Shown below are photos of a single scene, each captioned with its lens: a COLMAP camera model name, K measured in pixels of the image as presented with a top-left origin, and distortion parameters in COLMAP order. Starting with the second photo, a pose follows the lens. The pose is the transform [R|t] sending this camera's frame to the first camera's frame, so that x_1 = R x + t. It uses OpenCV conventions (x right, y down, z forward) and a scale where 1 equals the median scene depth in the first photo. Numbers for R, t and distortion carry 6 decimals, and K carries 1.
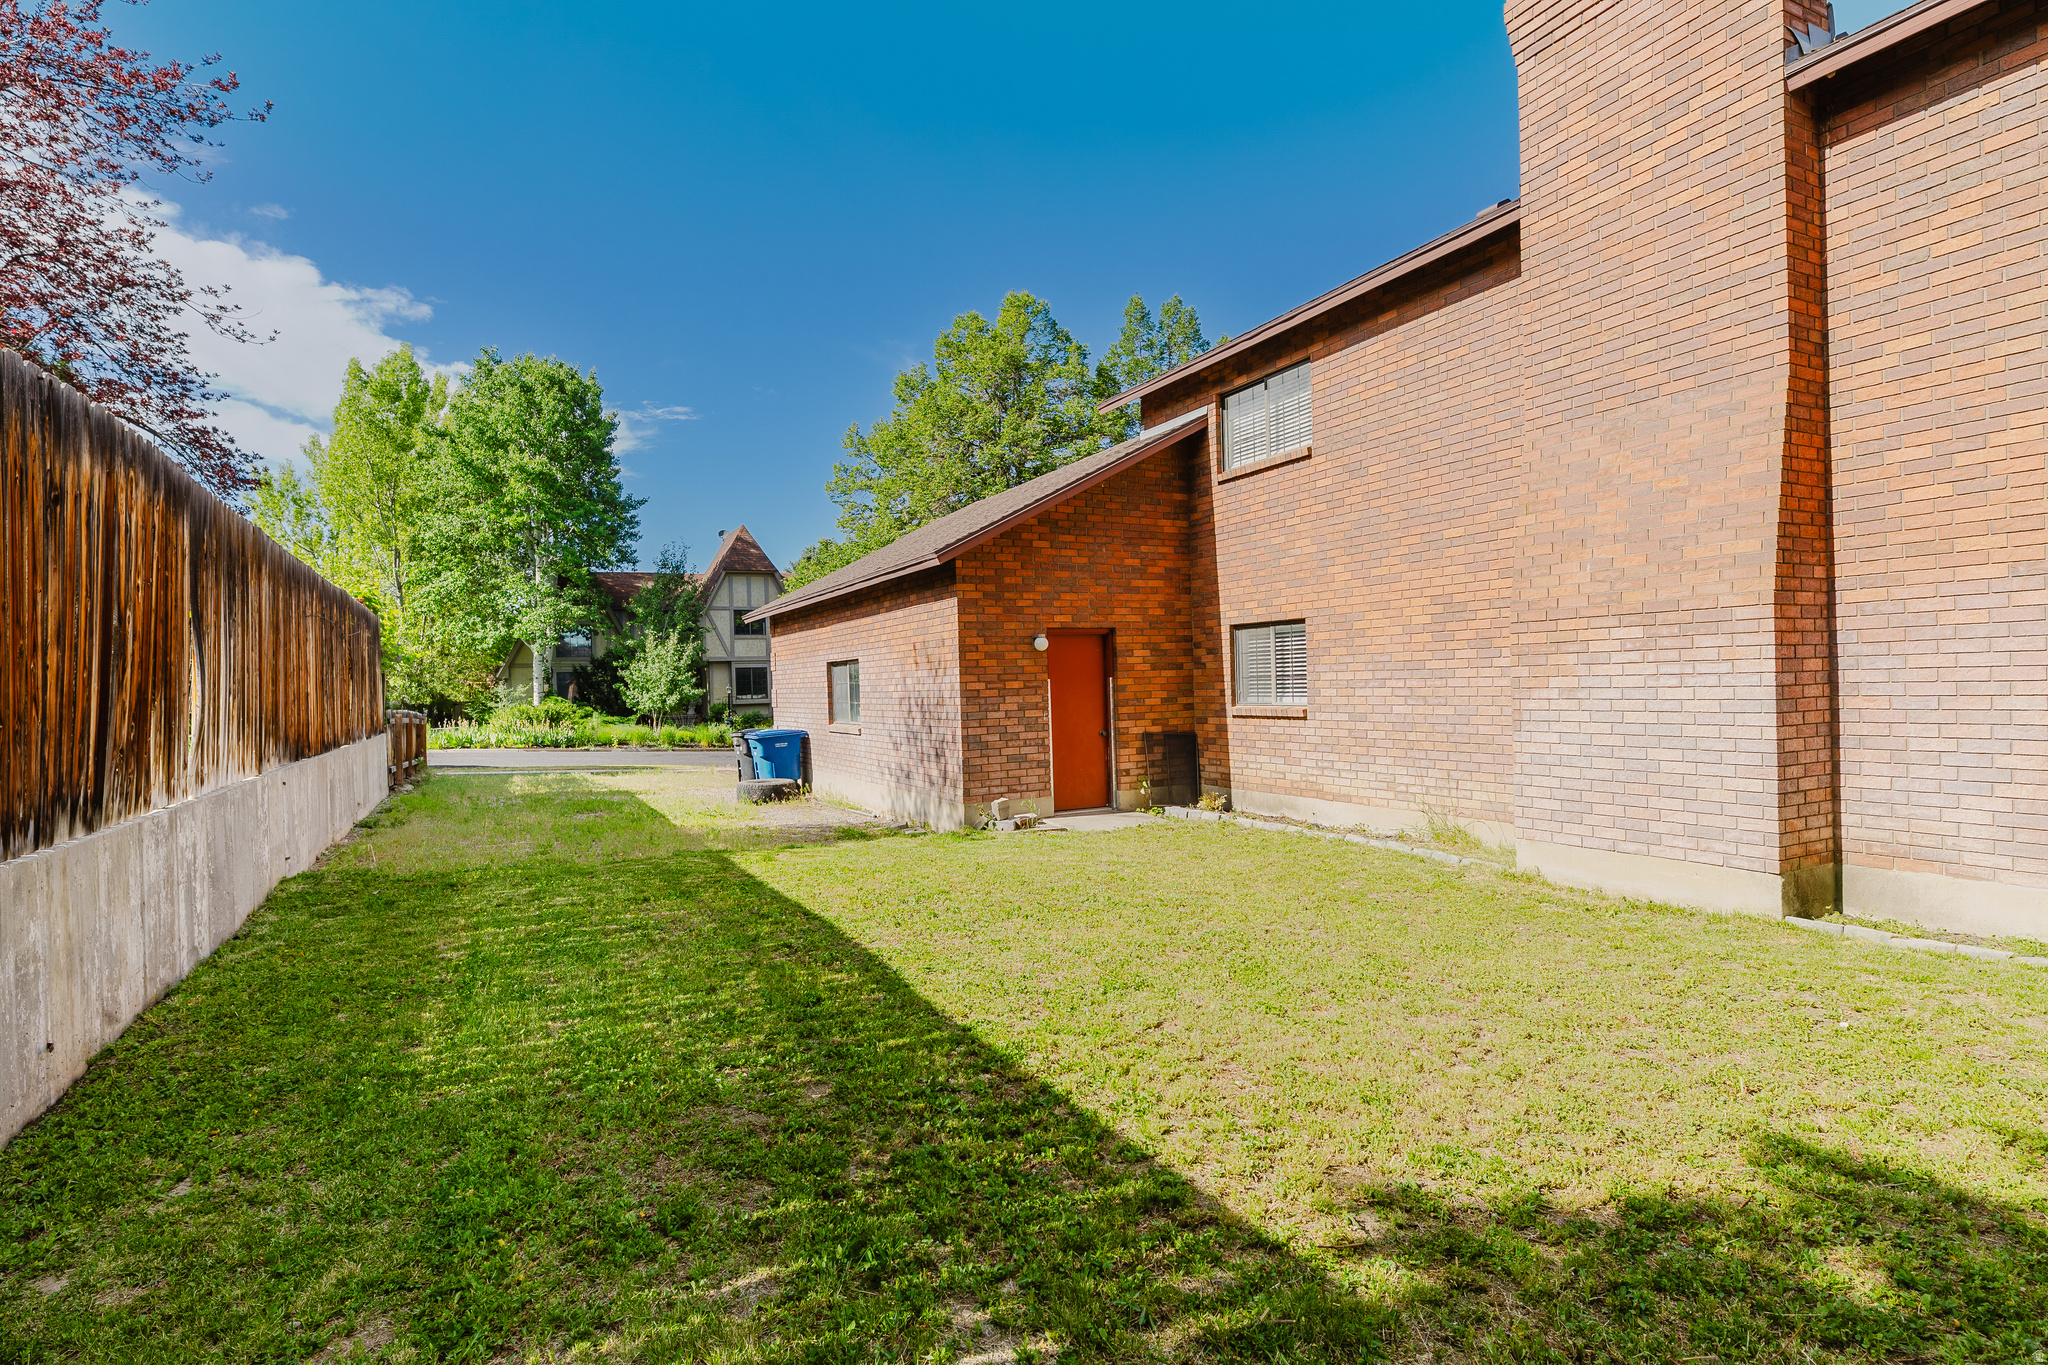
lens RADIAL K [[1044.2, 0, 1024.0], [0, 1044.2, 682.5], [0, 0, 1]] dist [-0.000654, 0.000319]
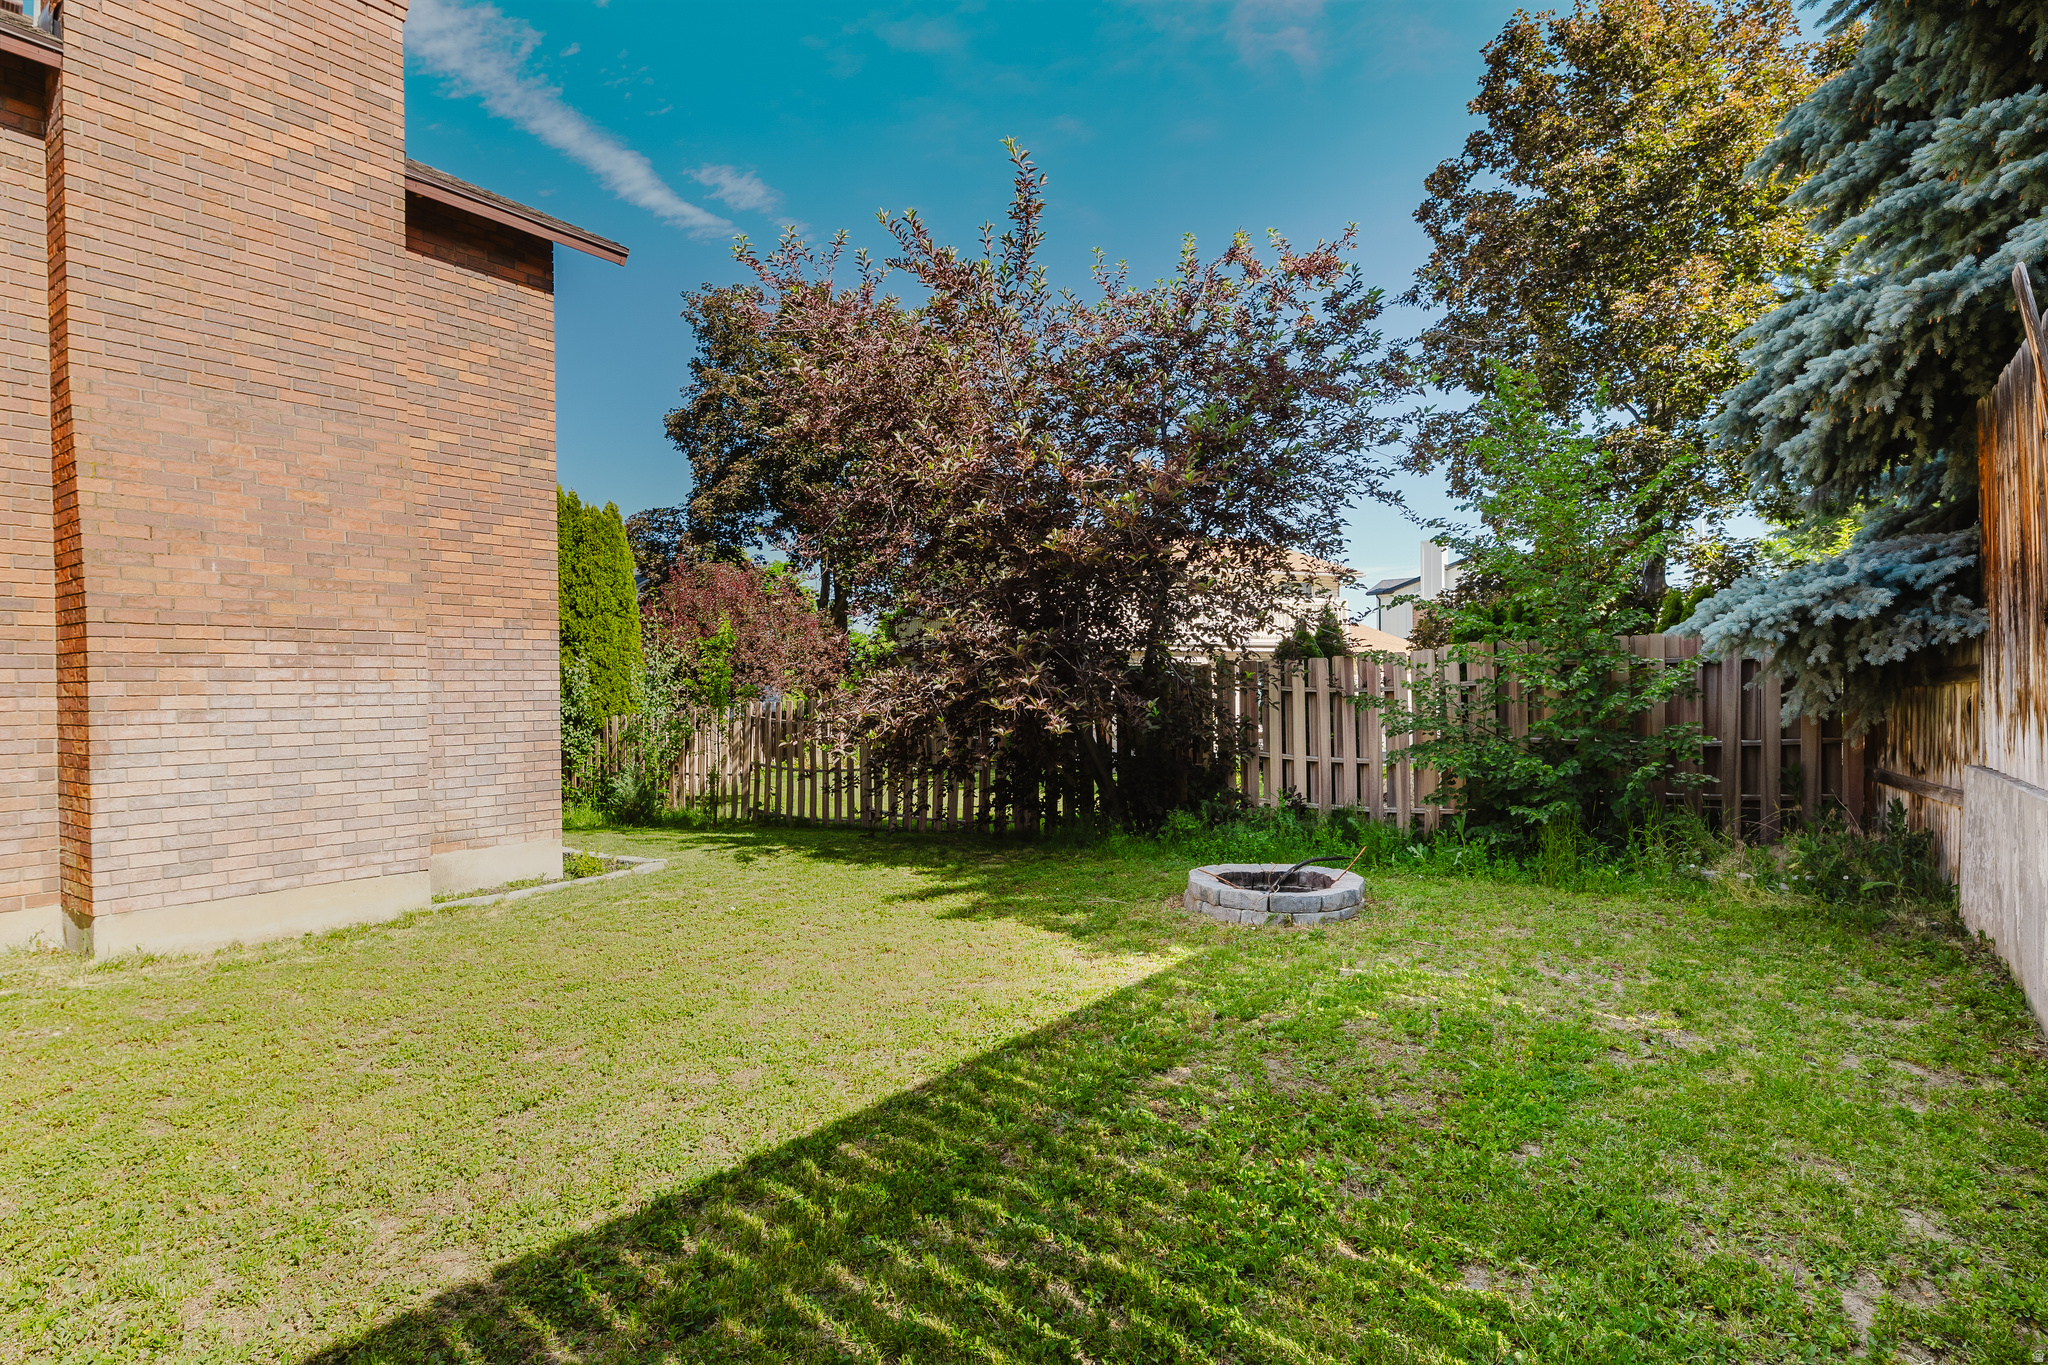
lens RADIAL K [[1119.1, 0, 1024.0], [0, 1119.1, 682.5], [0, 0, 1]] dist [0.001010, 0.000521]
pose [[-0.480984, 0.035455, 0.876012, -0.609354], [0.025079, 0.999330, -0.026676, 0.025932], [-0.876371, 0.009138, -0.481551, 0.927619]]
